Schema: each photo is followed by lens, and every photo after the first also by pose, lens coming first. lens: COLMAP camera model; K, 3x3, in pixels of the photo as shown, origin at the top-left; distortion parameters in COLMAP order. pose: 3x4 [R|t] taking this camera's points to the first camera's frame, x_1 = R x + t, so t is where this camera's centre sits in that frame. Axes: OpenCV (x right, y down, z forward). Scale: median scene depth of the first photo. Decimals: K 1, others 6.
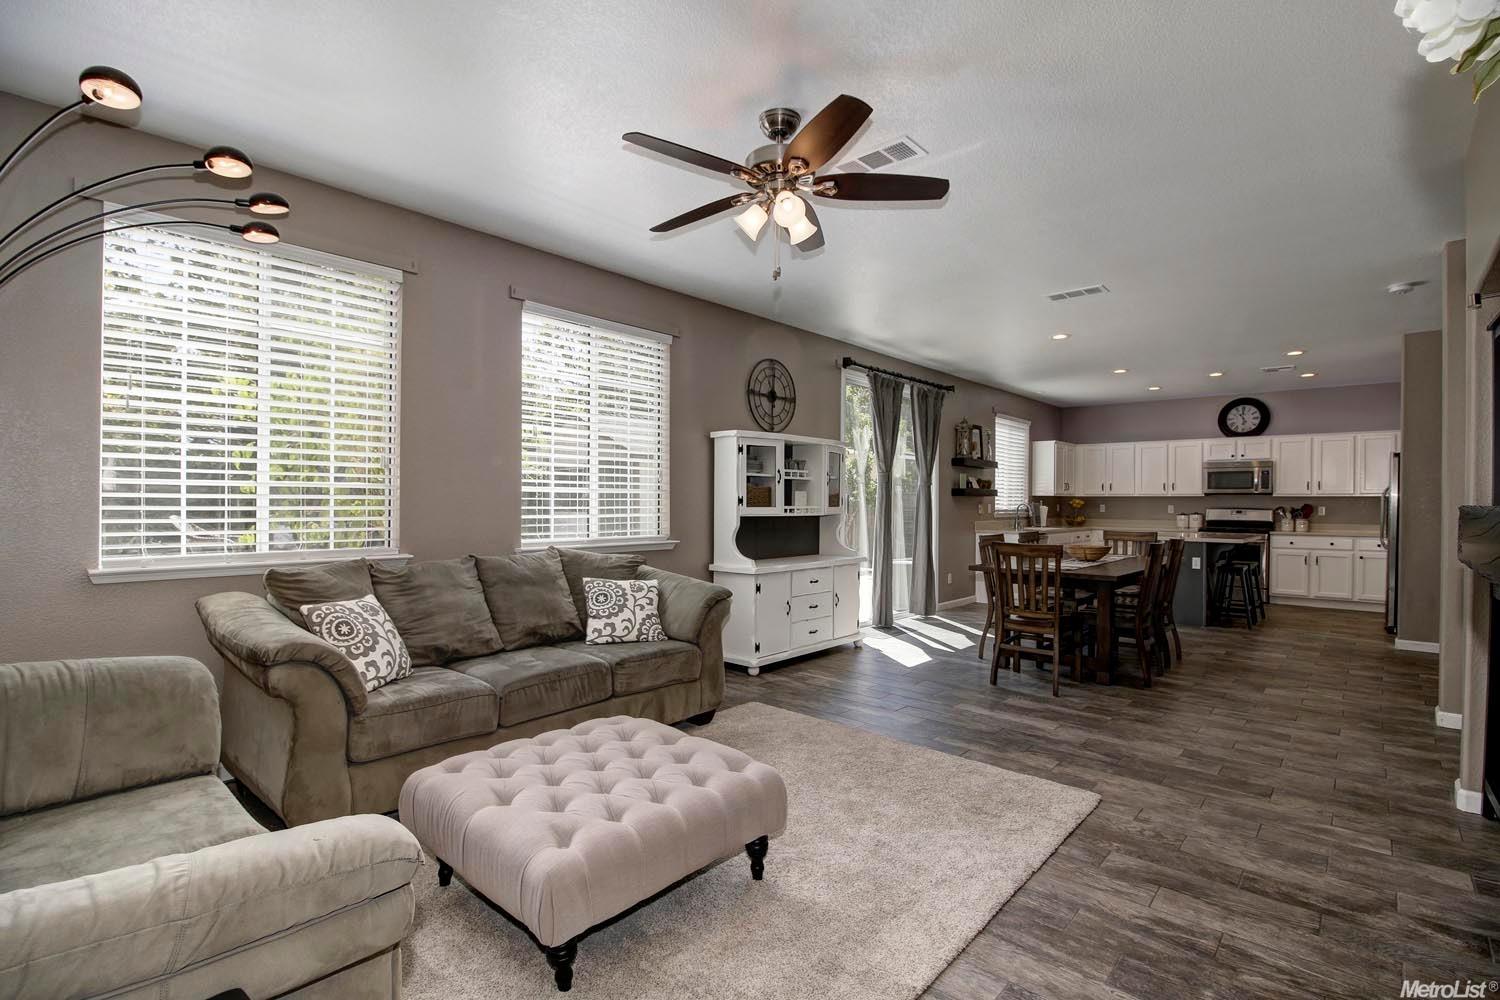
lens RADIAL K [[714.0, 0, 750.5], [0, 714.0, 505.1], [0, 0, 1]] dist [-0.002849, -0.014331]
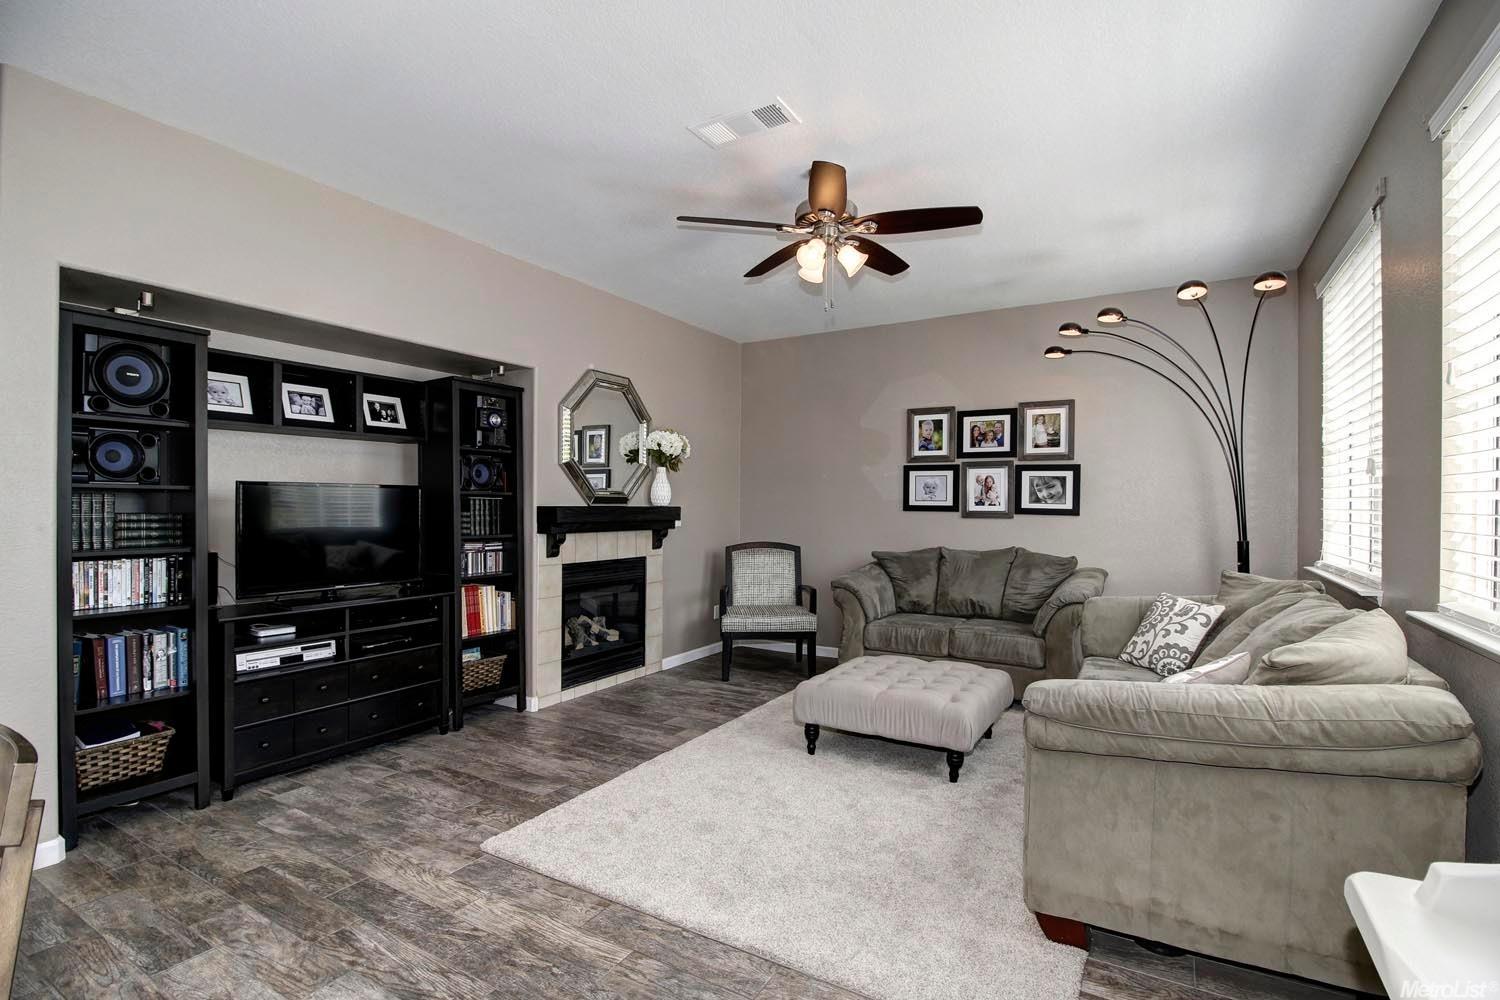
lens RADIAL K [[704.5, 0, 757.7], [0, 704.5, 503.5], [0, 0, 1]] dist [0.001038, -0.012926]
pose [[-0.979692, -0.008160, -0.200341, 0.274917], [-0.009675, 0.999932, 0.006586, -0.014005], [0.200273, 0.008391, -0.979704, 1.561536]]
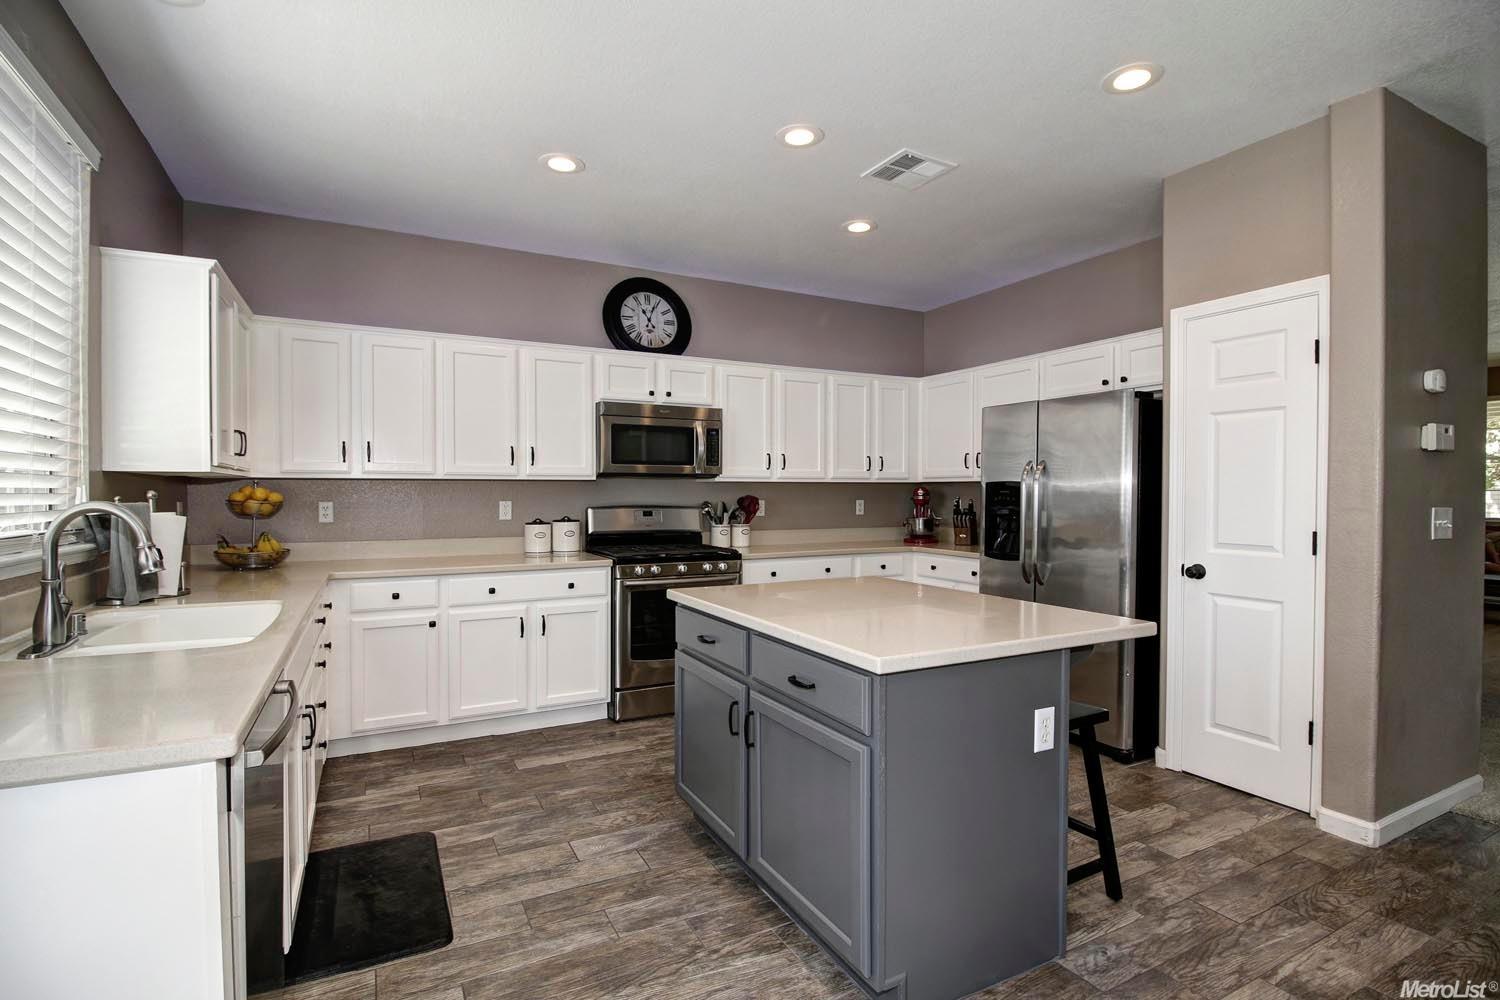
lens RADIAL K [[700.6, 0, 750.7], [0, 700.6, 505.1], [0, 0, 1]] dist [-0.000203, -0.014093]
pose [[0.347296, -0.018737, 0.937568, 0.693046], [0.008854, 0.999821, 0.016701, -0.008829], [-0.937714, 0.002501, 0.347400, 1.976256]]
